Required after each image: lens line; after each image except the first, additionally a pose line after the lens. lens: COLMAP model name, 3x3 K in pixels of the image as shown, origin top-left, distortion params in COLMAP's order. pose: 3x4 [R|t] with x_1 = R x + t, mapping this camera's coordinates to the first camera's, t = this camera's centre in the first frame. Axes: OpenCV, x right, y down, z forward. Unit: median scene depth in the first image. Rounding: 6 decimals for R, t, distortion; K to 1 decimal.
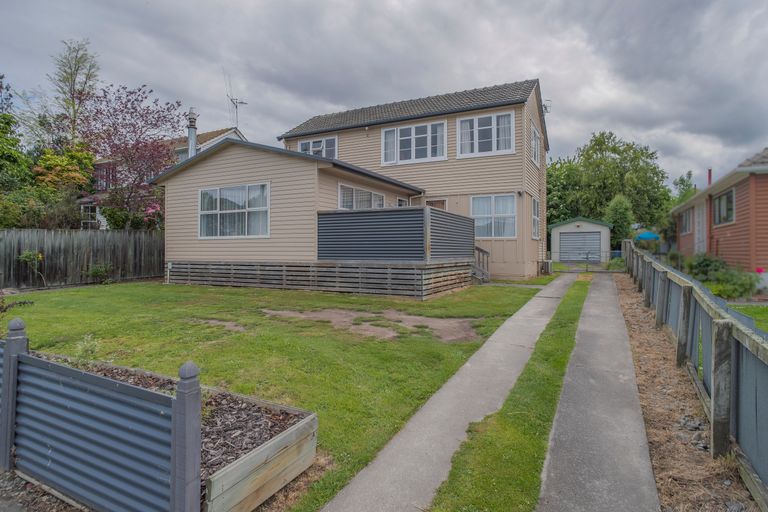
lens RADIAL K [[432.0, 0, 384.8], [0, 432.0, 248.3], [0, 0, 1]] dist [-0.029231, 0.001115]
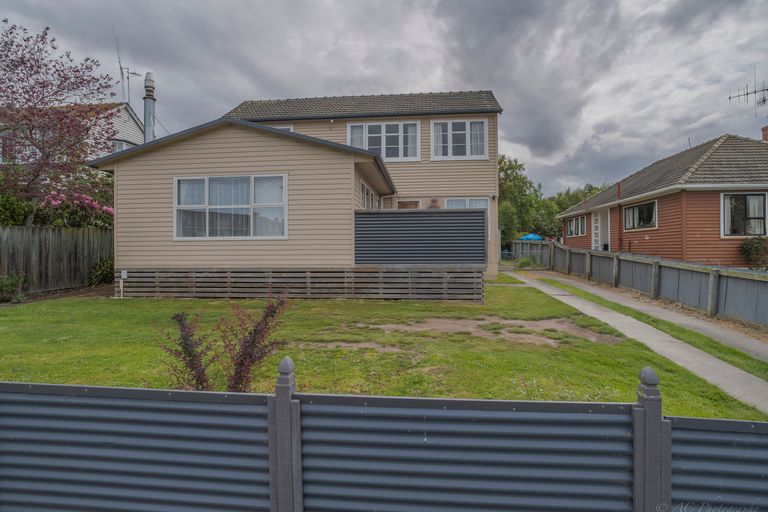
lens RADIAL K [[432.0, 0, 384.8], [0, 432.0, 248.3], [0, 0, 1]] dist [-0.029231, 0.001115]
pose [[0.932442, -0.003998, 0.361298, -0.307432], [0.003129, 0.999991, 0.002988, -0.006568], [-0.361306, -0.001656, 0.932446, 0.103485]]
